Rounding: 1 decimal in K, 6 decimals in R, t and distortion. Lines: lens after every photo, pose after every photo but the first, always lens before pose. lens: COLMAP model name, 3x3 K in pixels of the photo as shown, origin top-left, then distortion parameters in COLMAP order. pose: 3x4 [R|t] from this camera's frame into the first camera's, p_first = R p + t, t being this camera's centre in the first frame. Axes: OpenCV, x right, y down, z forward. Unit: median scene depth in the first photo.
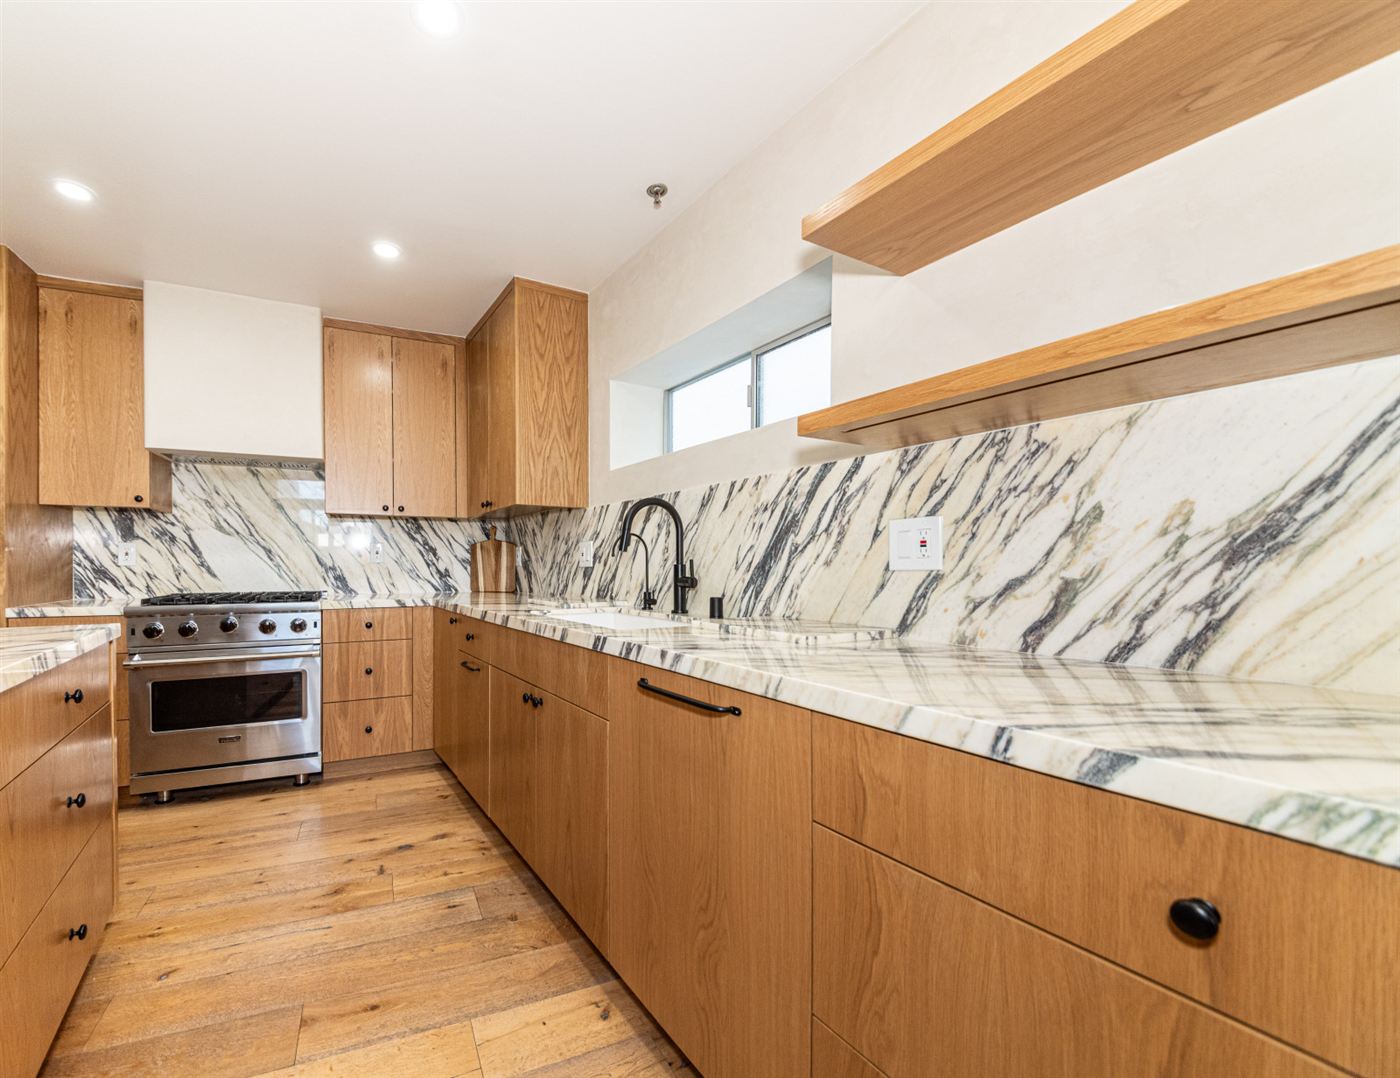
lens RADIAL K [[570.8, 0, 595.0], [0, 570.8, 568.2], [0, 0, 1]] dist [0.016596, -0.008102]
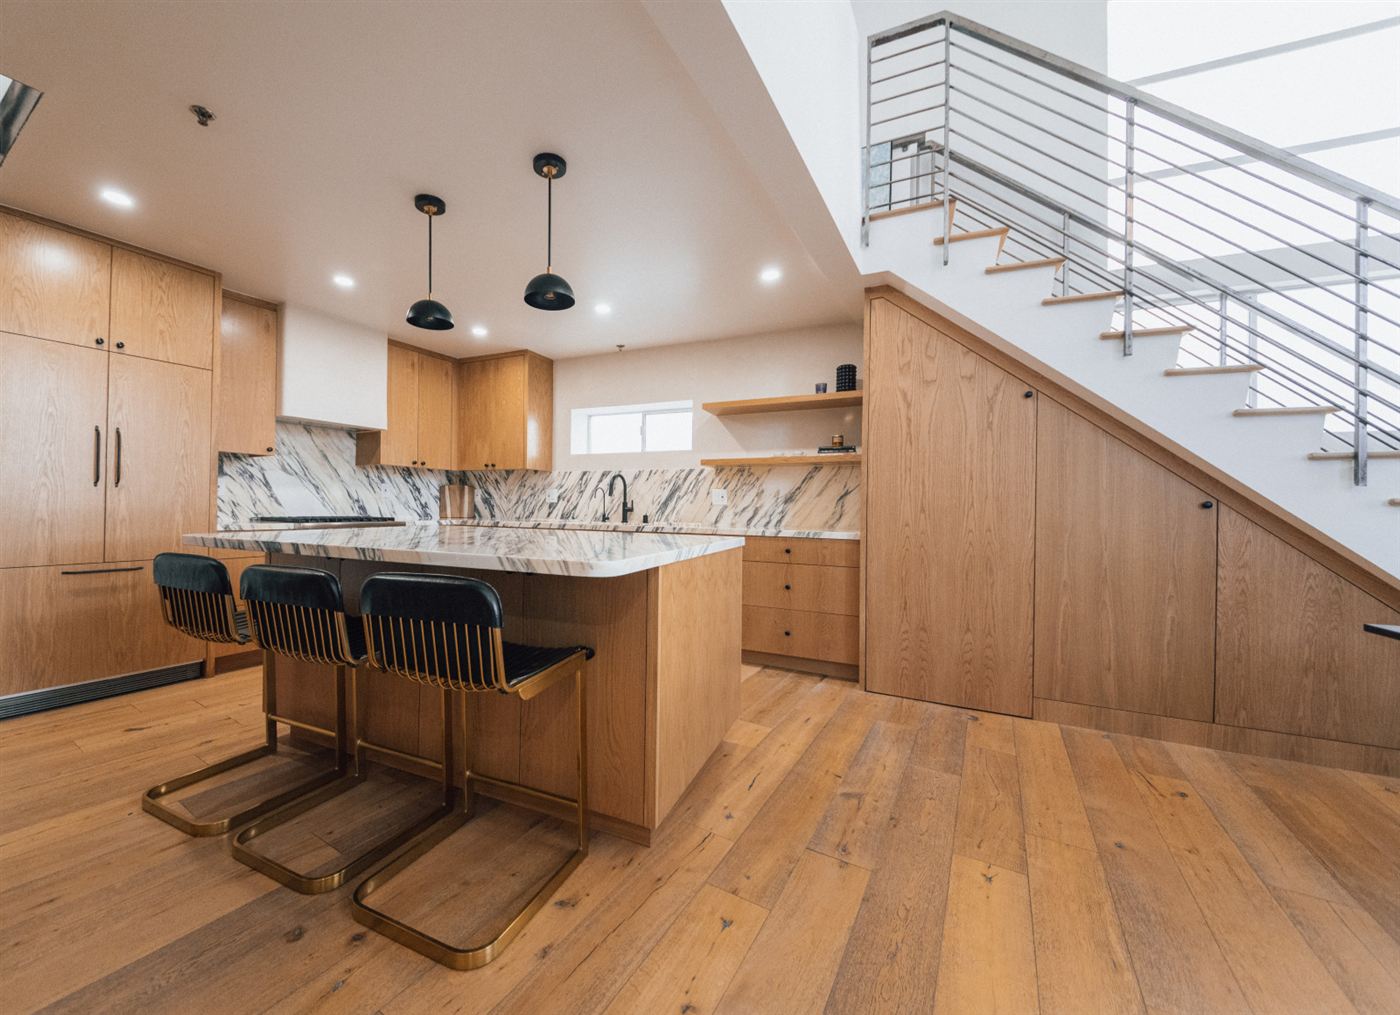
lens RADIAL K [[528.9, 0, 639.0], [0, 528.9, 503.3], [0, 0, 1]] dist [0.025200, -0.012090]
pose [[0.815984, 0.015479, 0.577868, -0.804708], [-0.011436, 0.999878, -0.010635, 0.016603], [-0.577962, 0.002070, 0.816061, -0.620123]]
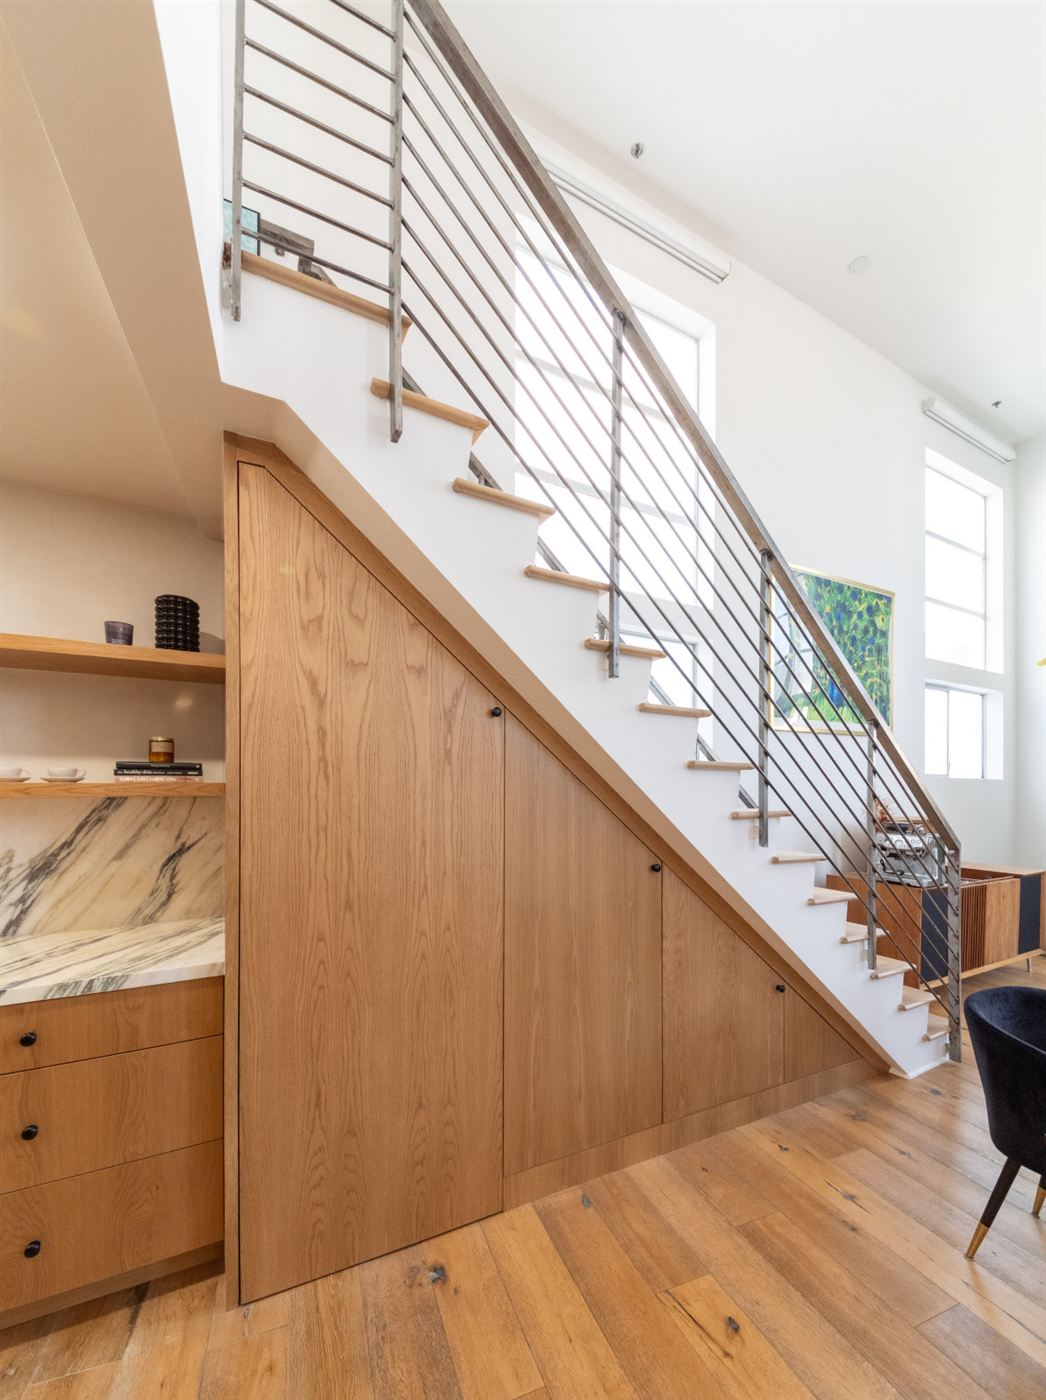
lens RADIAL K [[564.4, 0, 529.4], [0, 564.4, 790.1], [0, 0, 1]] dist [0.003831, -0.003558]
pose [[-0.003881, -0.006454, 0.999972, -0.315866], [0.003285, 0.999974, 0.006467, -0.113893], [-0.999987, 0.003310, -0.003860, -0.266422]]
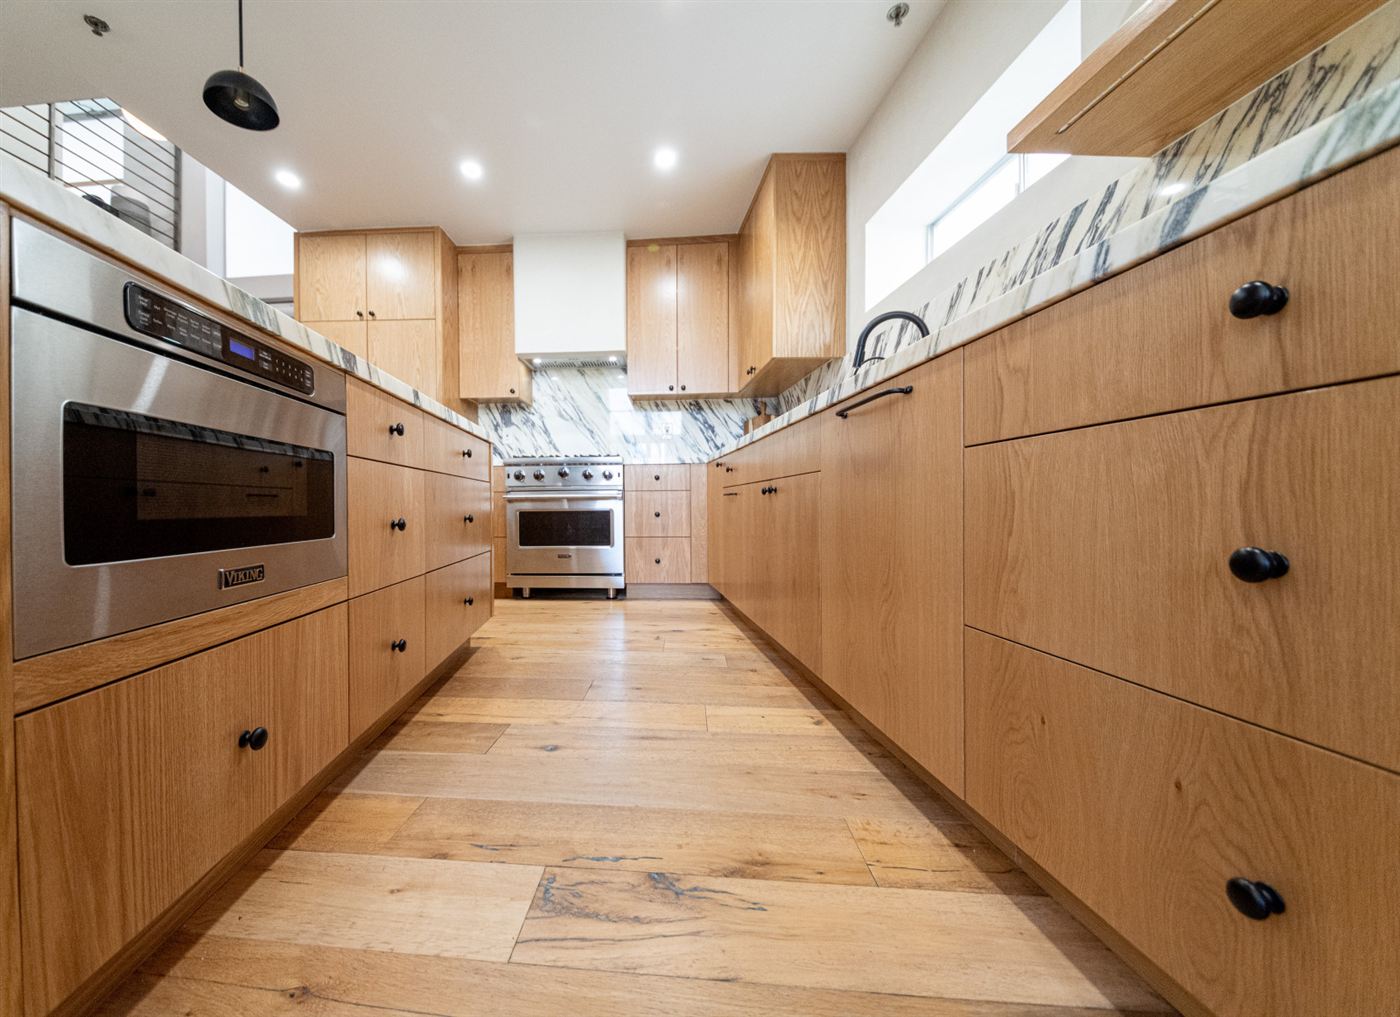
lens RADIAL K [[528.9, 0, 634.4], [0, 528.9, 512.0], [0, 0, 1]] dist [0.025200, -0.012090]
pose [[0.892138, 0.000848, -0.451763, 0.088479], [0.002683, 0.999971, 0.007176, 0.175218], [0.451756, -0.007614, 0.892109, -0.060388]]
